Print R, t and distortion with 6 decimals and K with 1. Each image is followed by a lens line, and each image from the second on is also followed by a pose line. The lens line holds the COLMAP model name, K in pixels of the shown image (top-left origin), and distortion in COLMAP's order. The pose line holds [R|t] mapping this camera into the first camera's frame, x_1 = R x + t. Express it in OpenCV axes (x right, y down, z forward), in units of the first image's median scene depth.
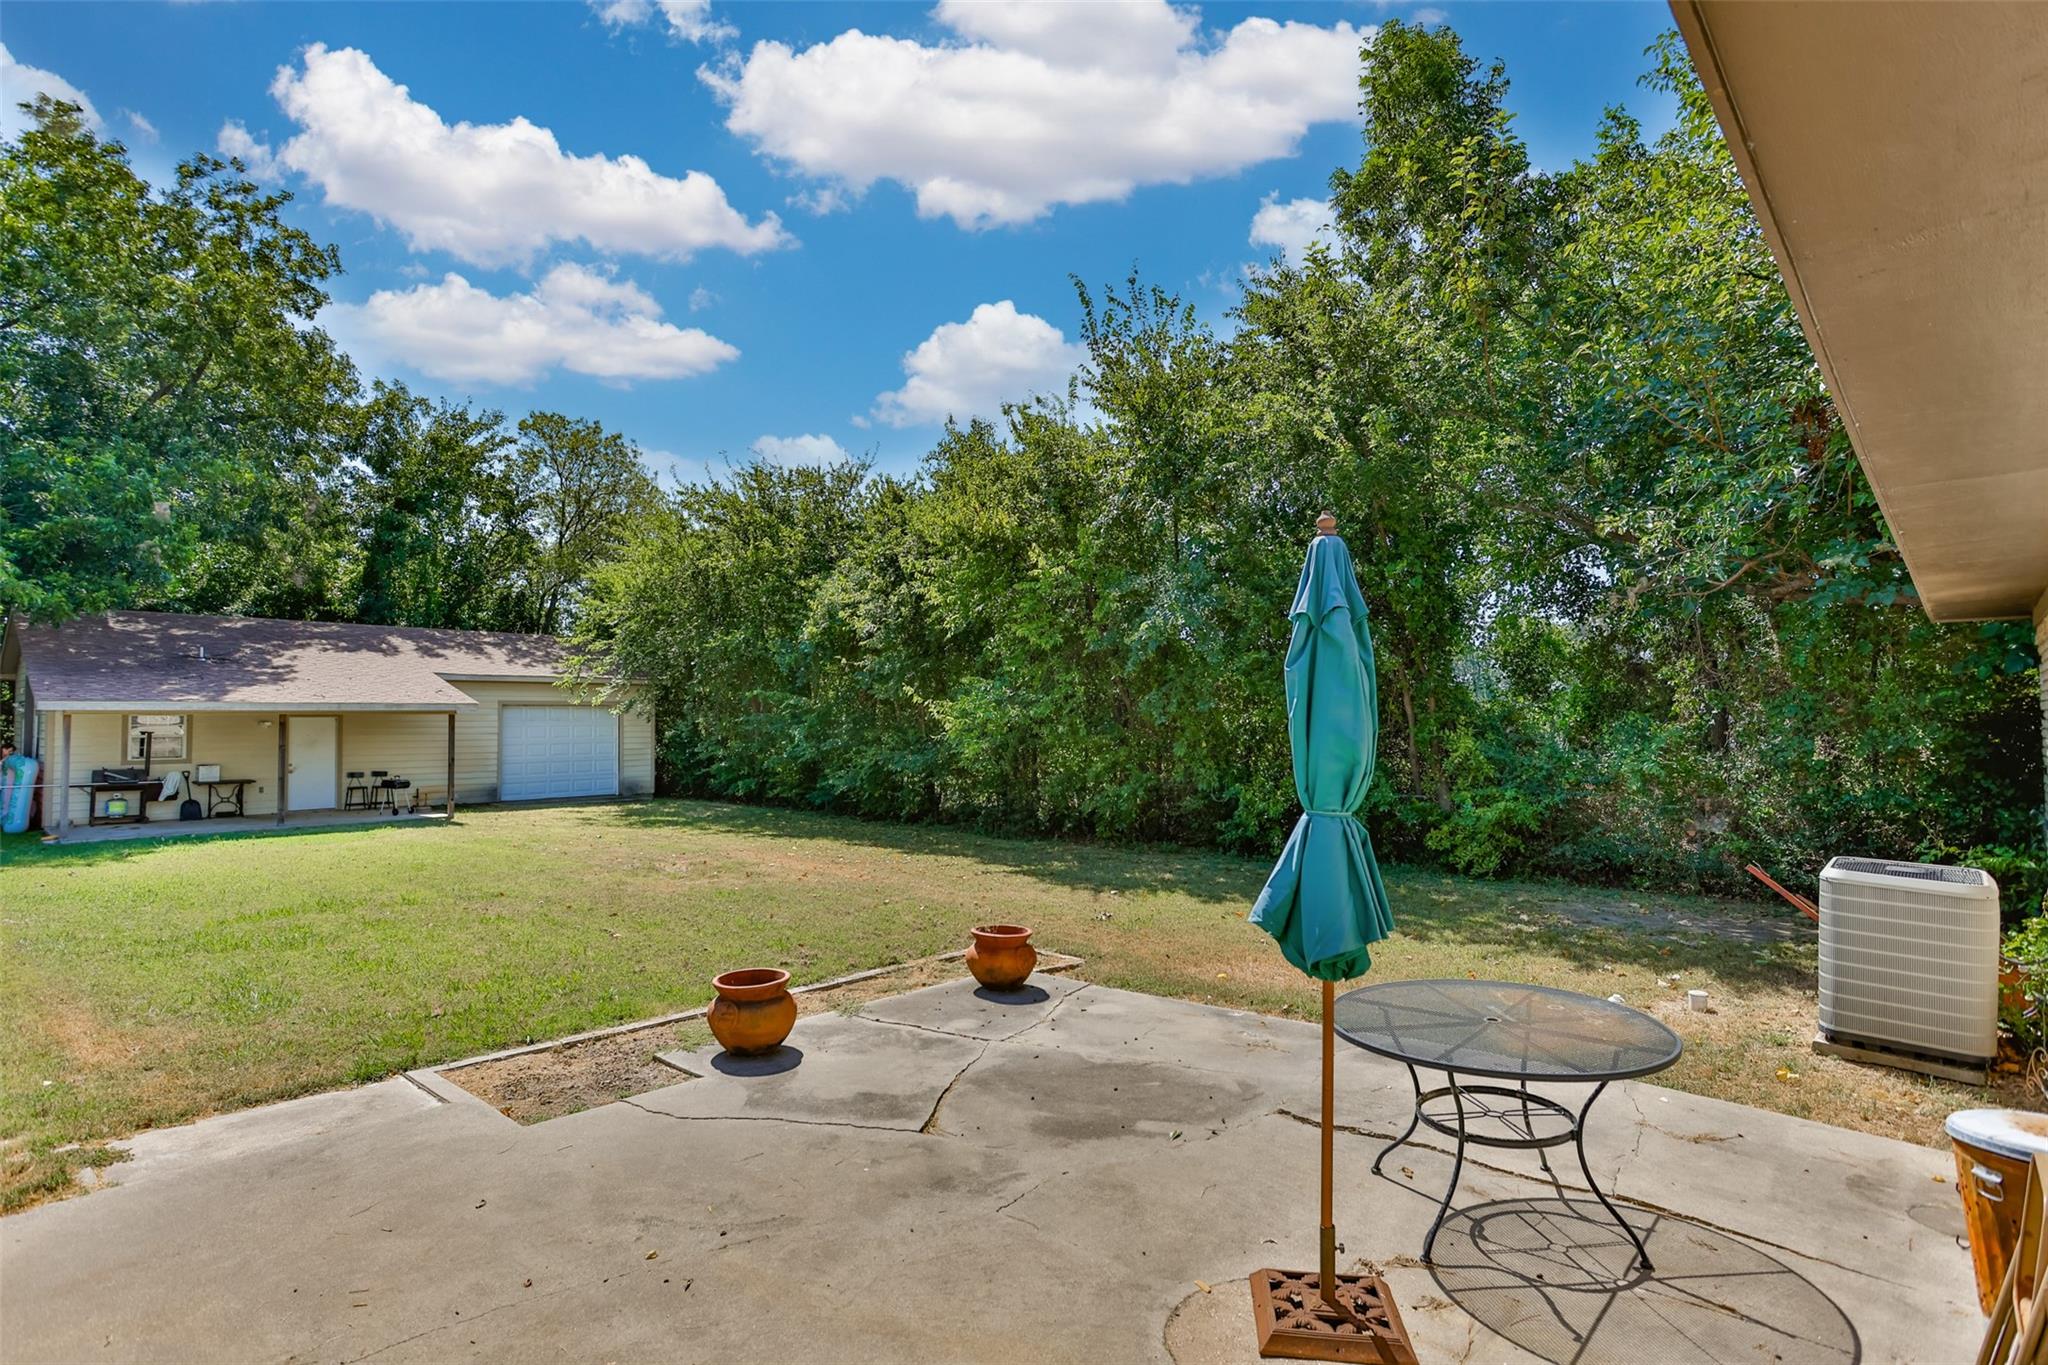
lens RADIAL K [[998.1, 0, 1026.1], [0, 998.1, 692.5], [0, 0, 1]] dist [-0.001811, -0.000033]
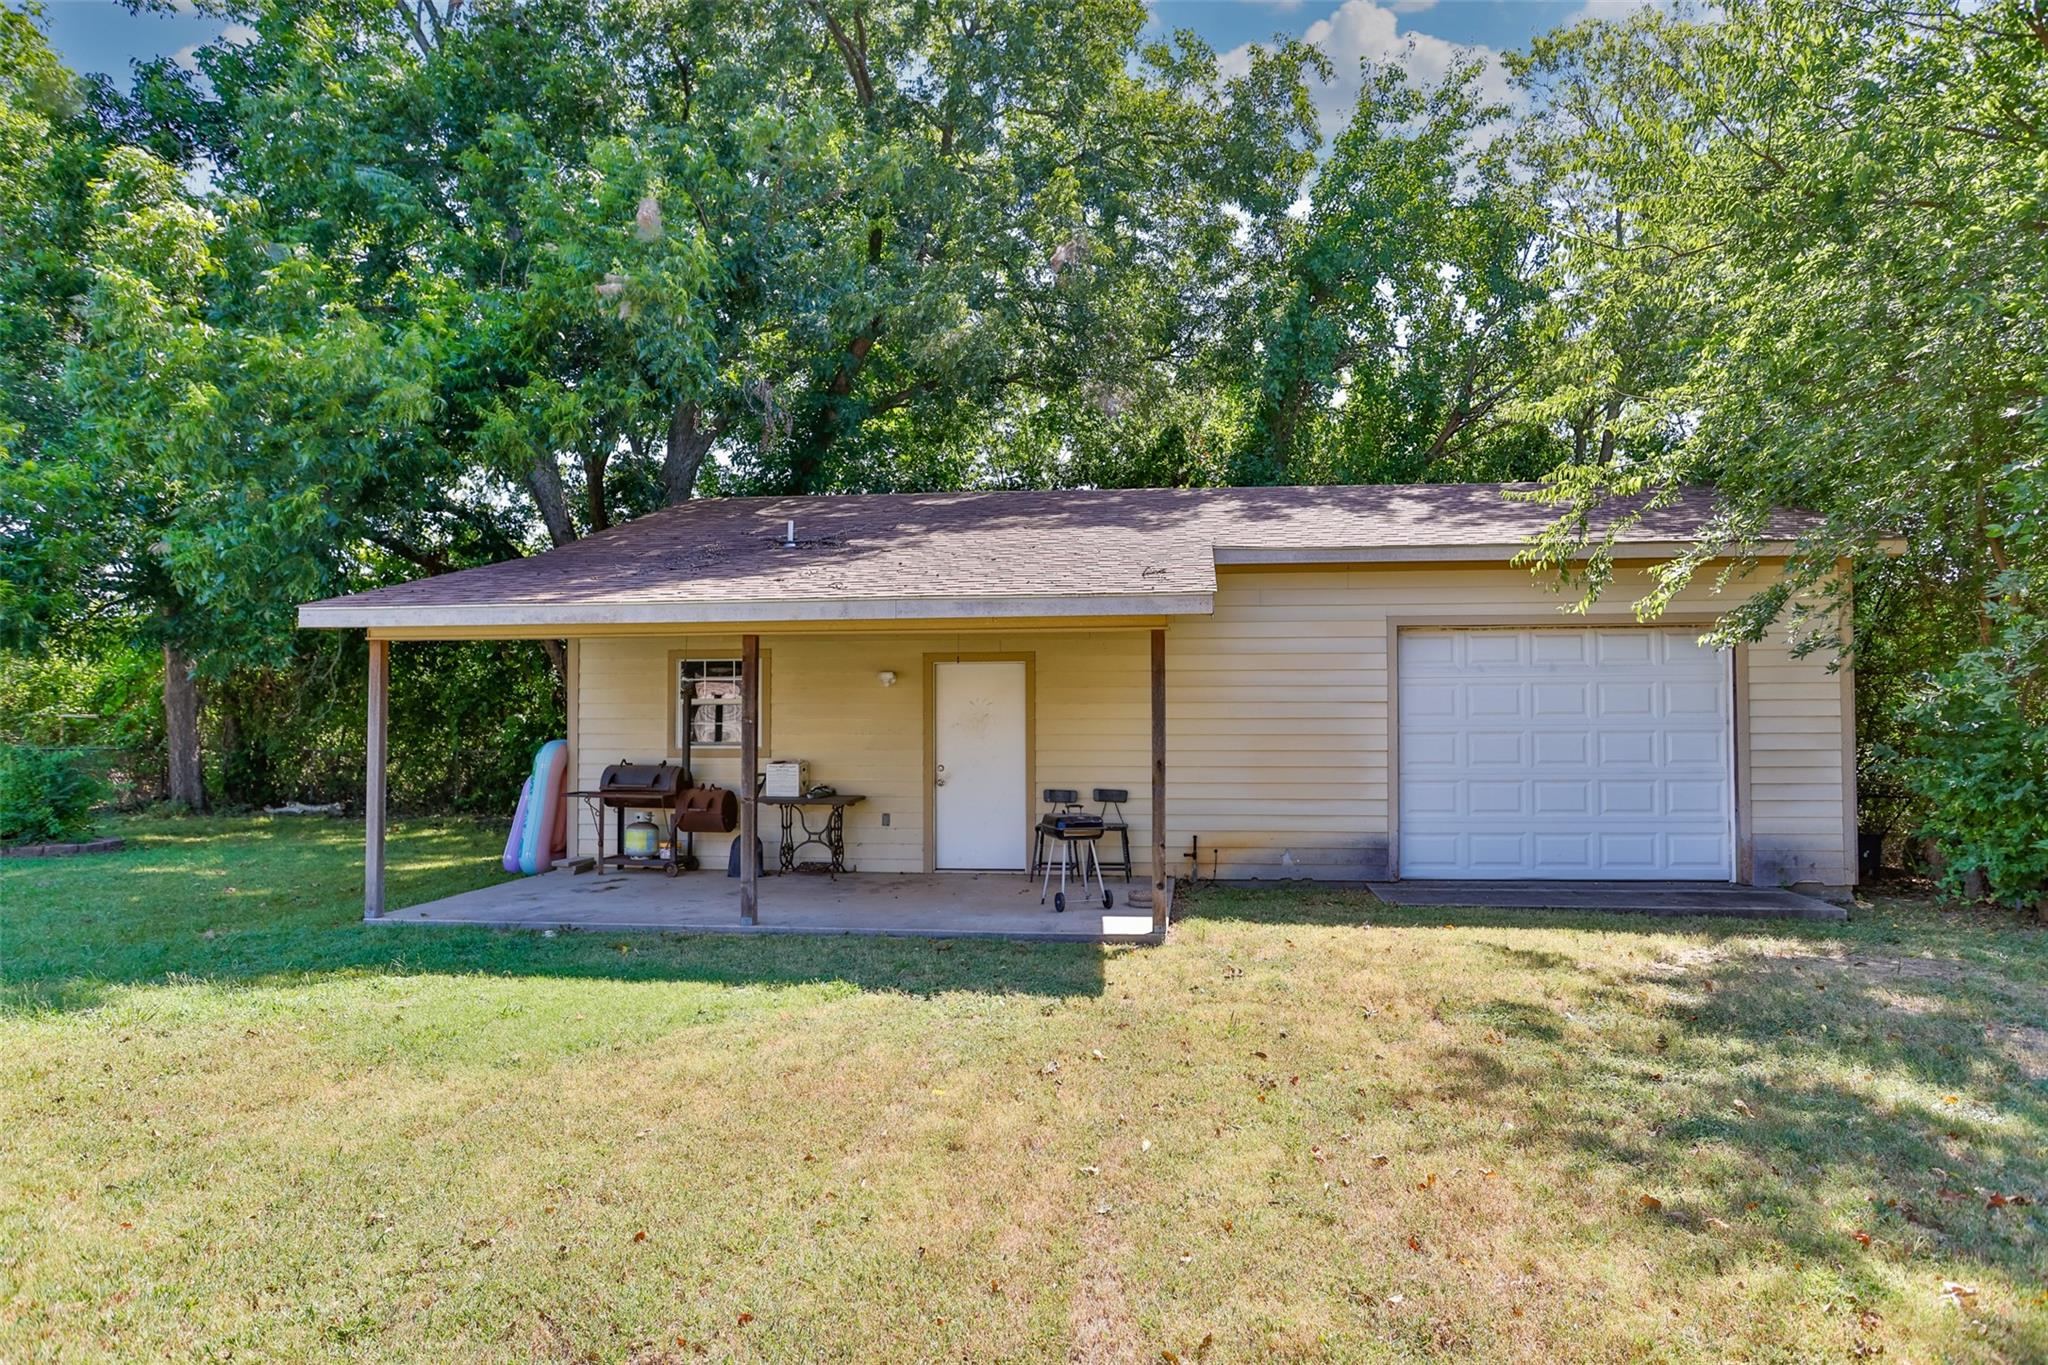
lens RADIAL K [[1194.7, 0, 1024.8], [0, 1194.7, 687.1], [0, 0, 1]] dist [-0.003812, 0.000352]
pose [[0.565930, -0.026763, -0.824019, -0.227293], [0.023332, 0.999593, -0.016441, 0.039298], [0.824123, -0.009922, 0.566324, 0.620439]]
